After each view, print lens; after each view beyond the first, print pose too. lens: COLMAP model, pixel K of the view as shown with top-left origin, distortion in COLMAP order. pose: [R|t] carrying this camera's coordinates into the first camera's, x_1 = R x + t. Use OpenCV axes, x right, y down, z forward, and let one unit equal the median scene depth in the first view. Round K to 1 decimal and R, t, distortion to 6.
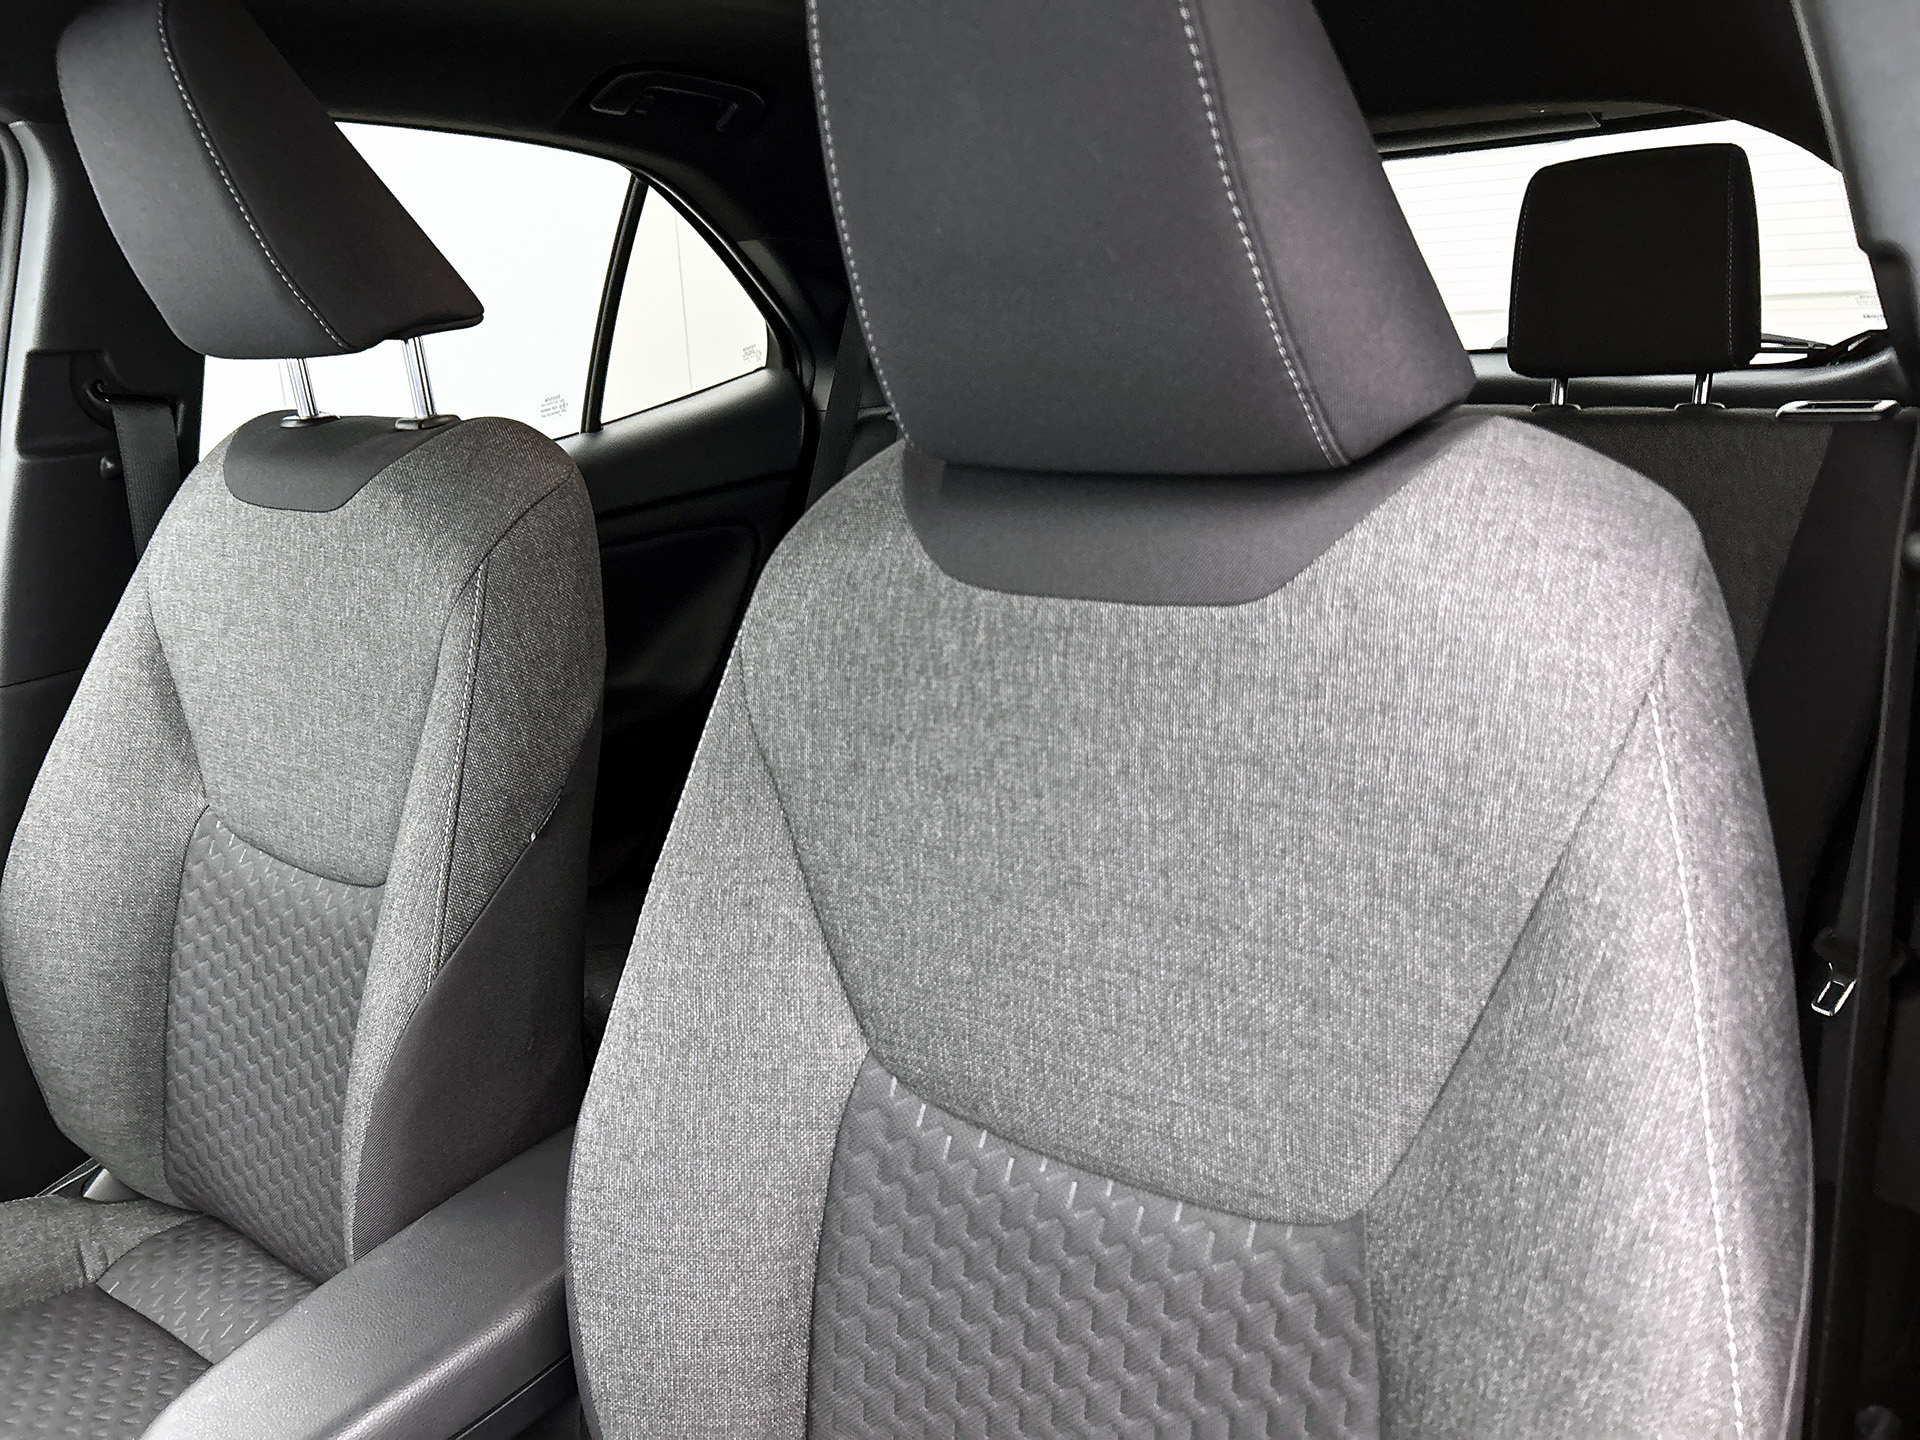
lens RADIAL K [[1452.1, 0, 958.7], [0, 1452.1, 723.7], [0, 0, 1]] dist [0.087463, -0.087493]
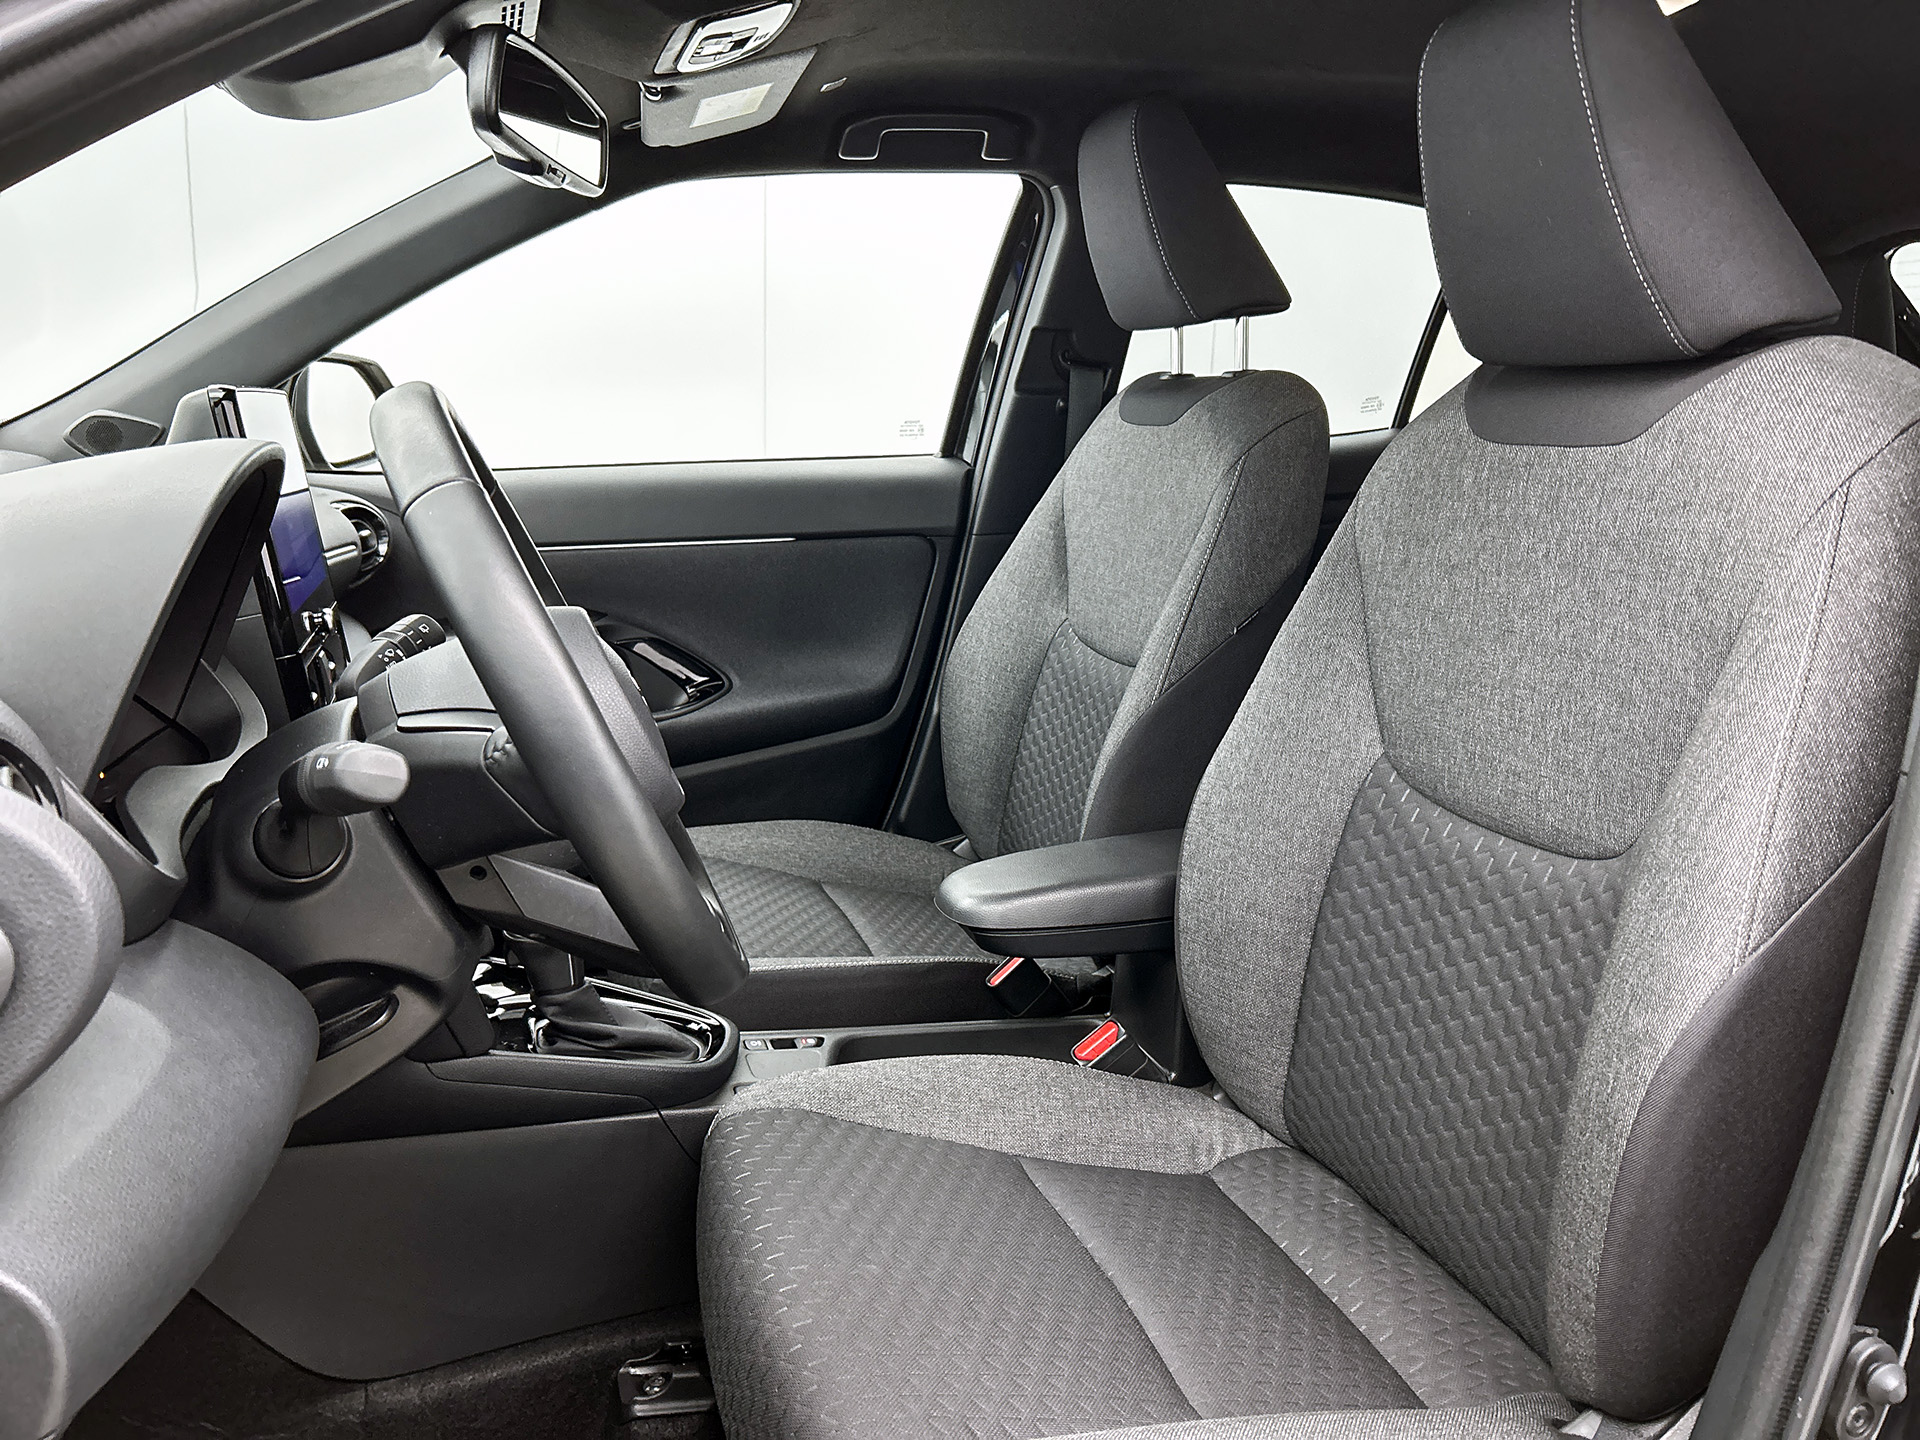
lens RADIAL K [[1597.2, 0, 967.6], [0, 1597.2, 791.2], [0, 0, 1]] dist [0.024298, 0.009271]
pose [[0.822722, 0.182841, -0.538235, 0.499384], [-0.207118, 0.978190, 0.015704, 0.331568], [0.529367, 0.098558, 0.842648, -0.662345]]
